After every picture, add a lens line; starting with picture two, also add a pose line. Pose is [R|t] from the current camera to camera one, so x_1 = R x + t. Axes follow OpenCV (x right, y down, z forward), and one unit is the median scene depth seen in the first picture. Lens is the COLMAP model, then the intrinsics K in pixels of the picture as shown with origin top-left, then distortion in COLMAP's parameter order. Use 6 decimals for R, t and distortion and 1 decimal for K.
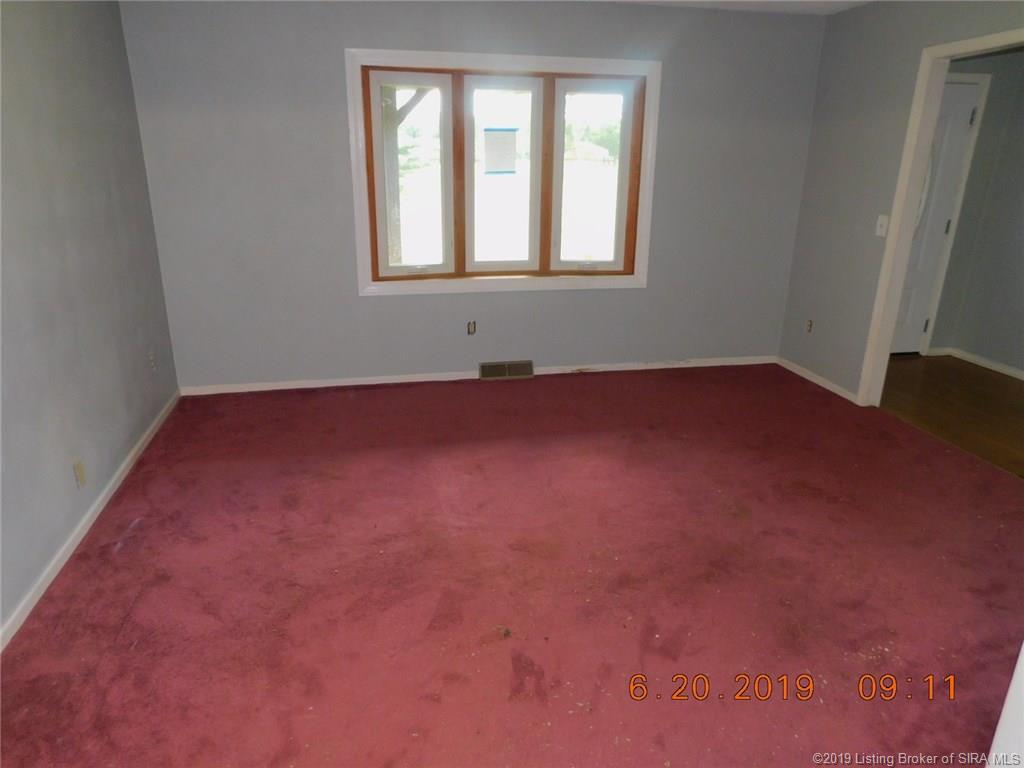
lens RADIAL K [[693.1, 0, 512.0], [0, 693.1, 384.0], [0, 0, 1]] dist [-0.004367, 0.005900]
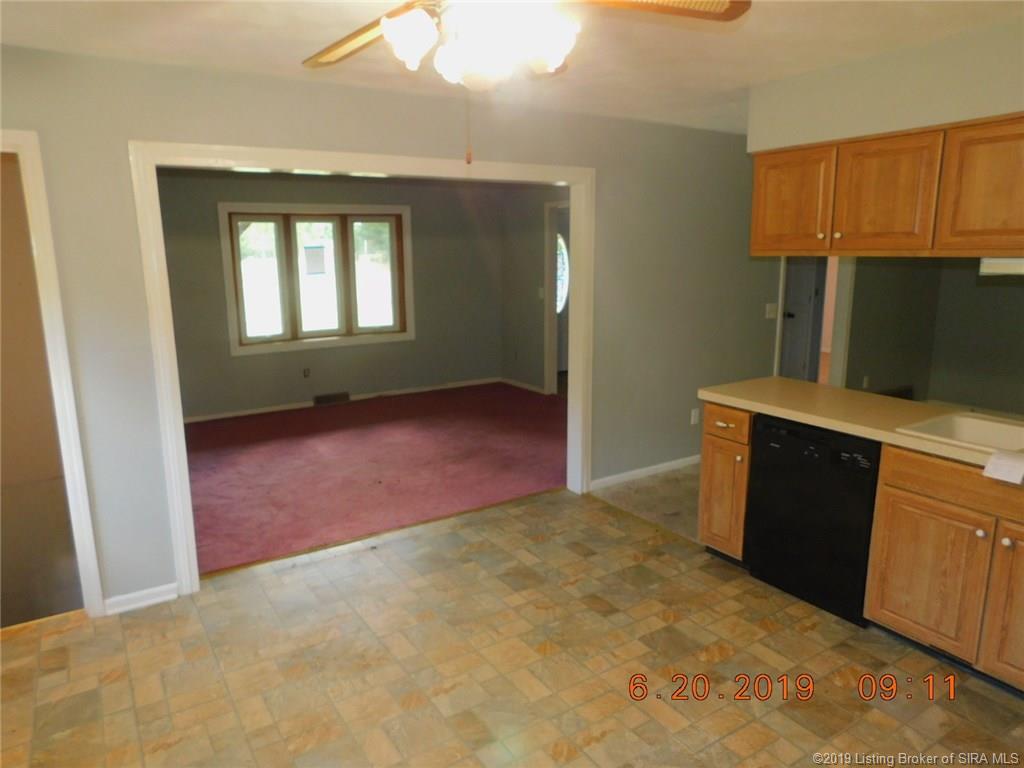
lens RADIAL K [[693.1, 0, 512.0], [0, 693.1, 384.0], [0, 0, 1]] dist [-0.004367, 0.005900]
pose [[0.935559, -0.095254, 0.340082, -0.162302], [0.138196, 0.984896, -0.104316, 0.170855], [-0.325008, 0.144592, 0.934592, -0.588486]]
